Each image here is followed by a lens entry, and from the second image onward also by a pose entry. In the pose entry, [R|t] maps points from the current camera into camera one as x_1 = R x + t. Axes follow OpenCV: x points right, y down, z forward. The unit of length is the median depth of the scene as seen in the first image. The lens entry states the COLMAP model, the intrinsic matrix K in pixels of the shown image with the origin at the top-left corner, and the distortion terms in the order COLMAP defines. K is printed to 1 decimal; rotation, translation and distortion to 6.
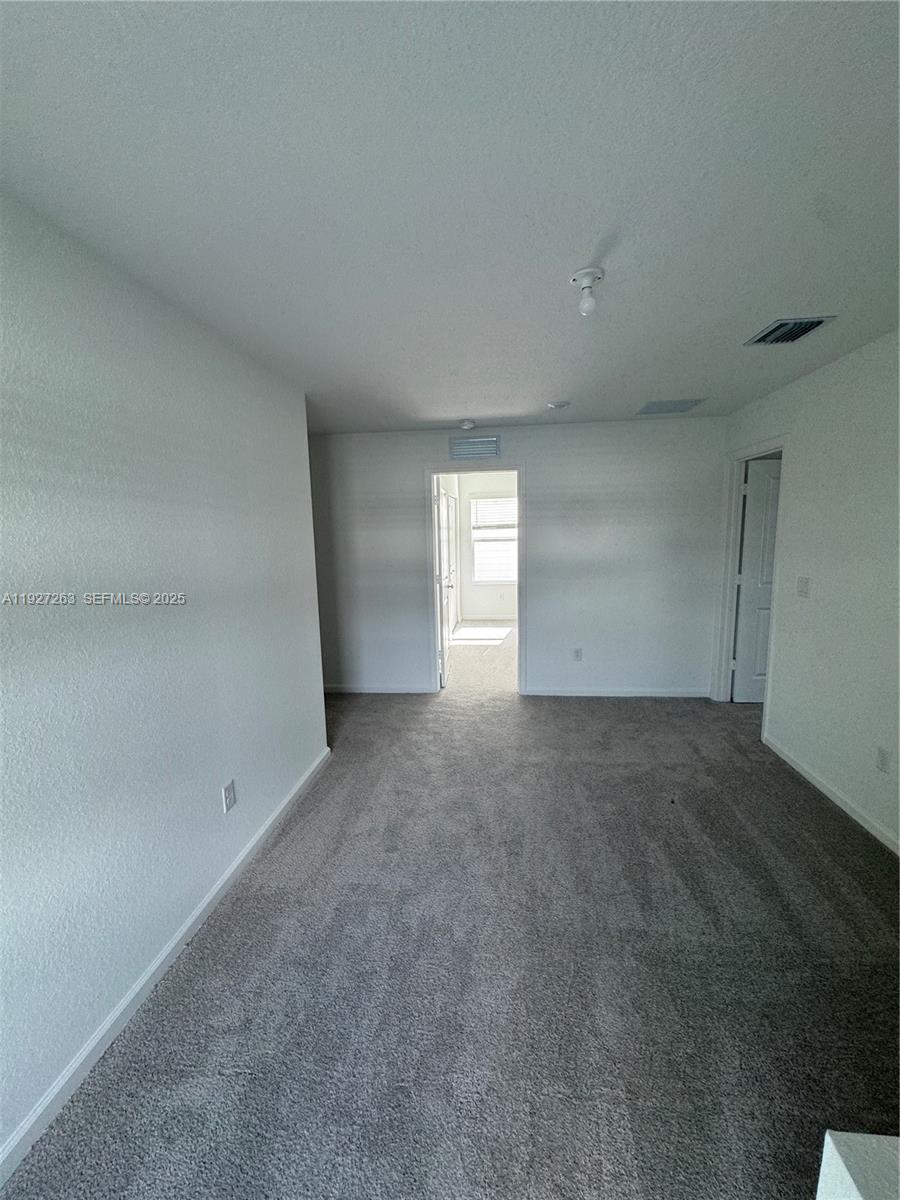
lens RADIAL K [[480.2, 0, 450.0], [0, 480.2, 600.0], [0, 0, 1]] dist [0.000260, 0.000249]
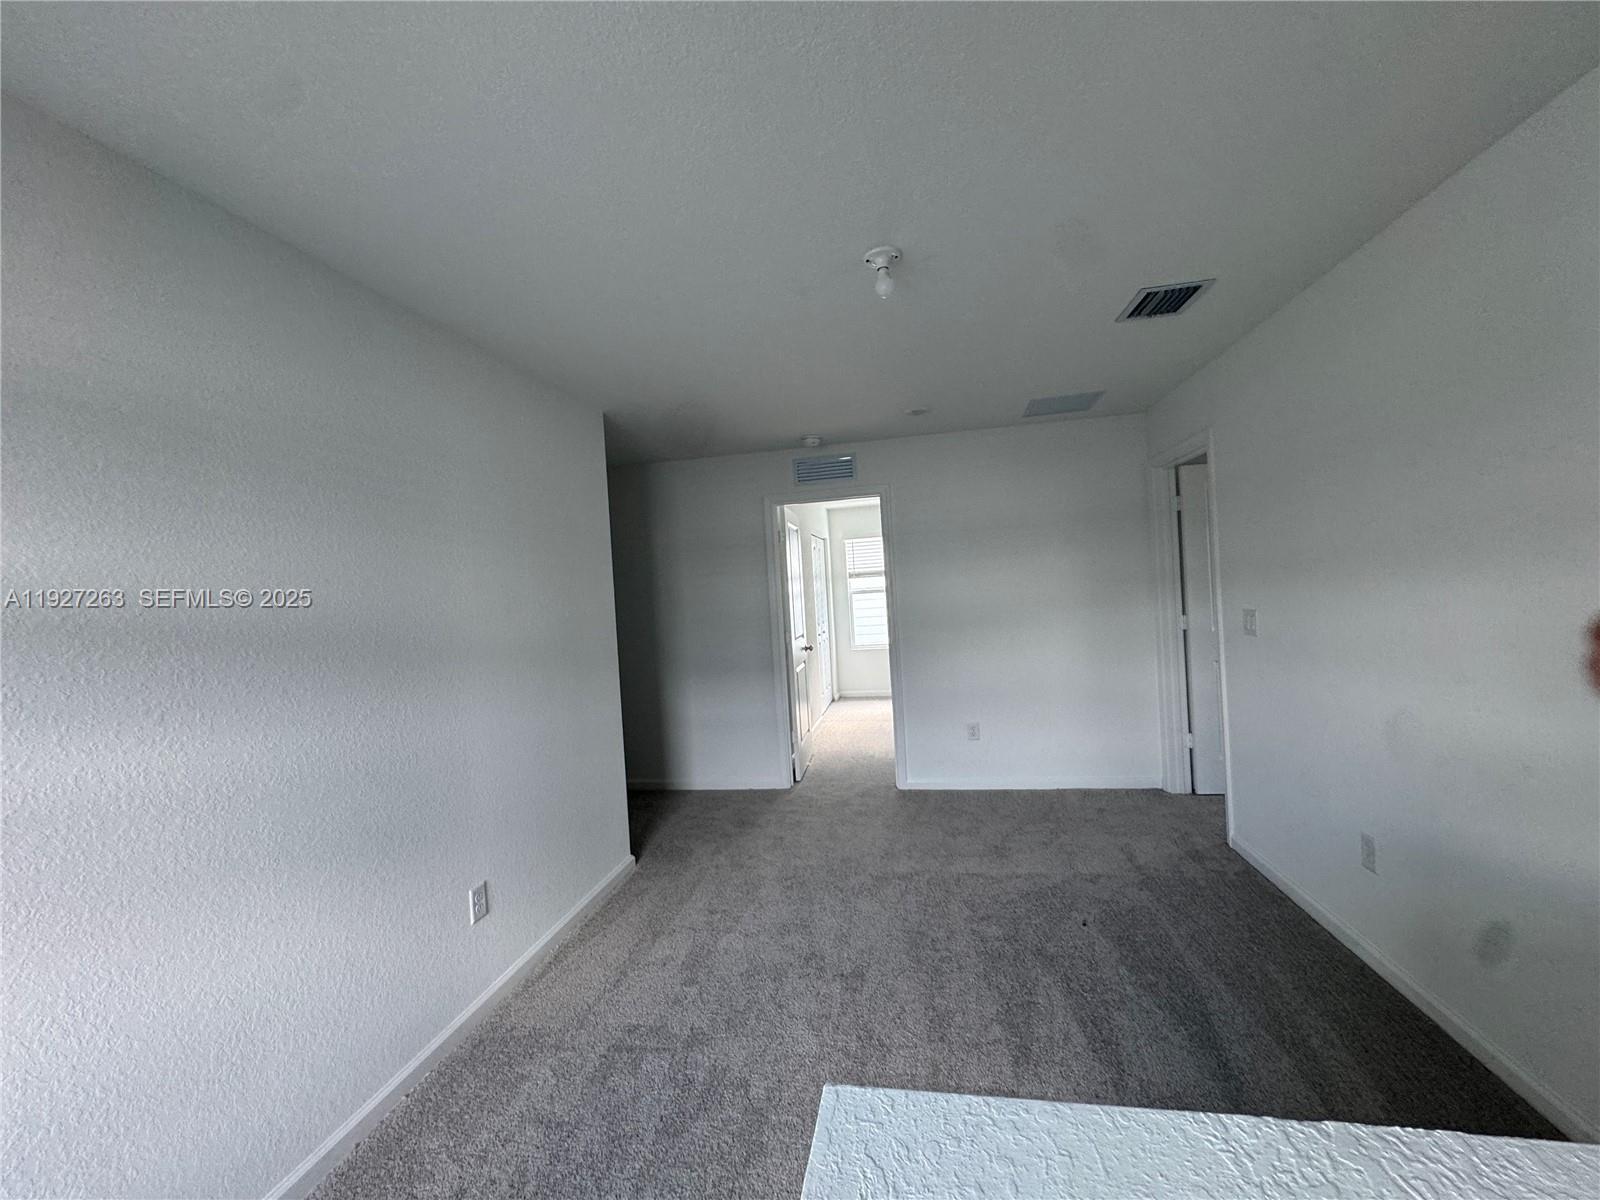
lens RADIAL K [[640.3, 0, 795.1], [0, 640.3, 598.2], [0, 0, 1]] dist [0.000260, 0.000249]
pose [[0.996239, -0.035111, -0.079214, 0.106999], [0.024478, 0.991025, -0.131415, 0.045176], [0.083118, 0.128982, 0.988157, -0.038628]]
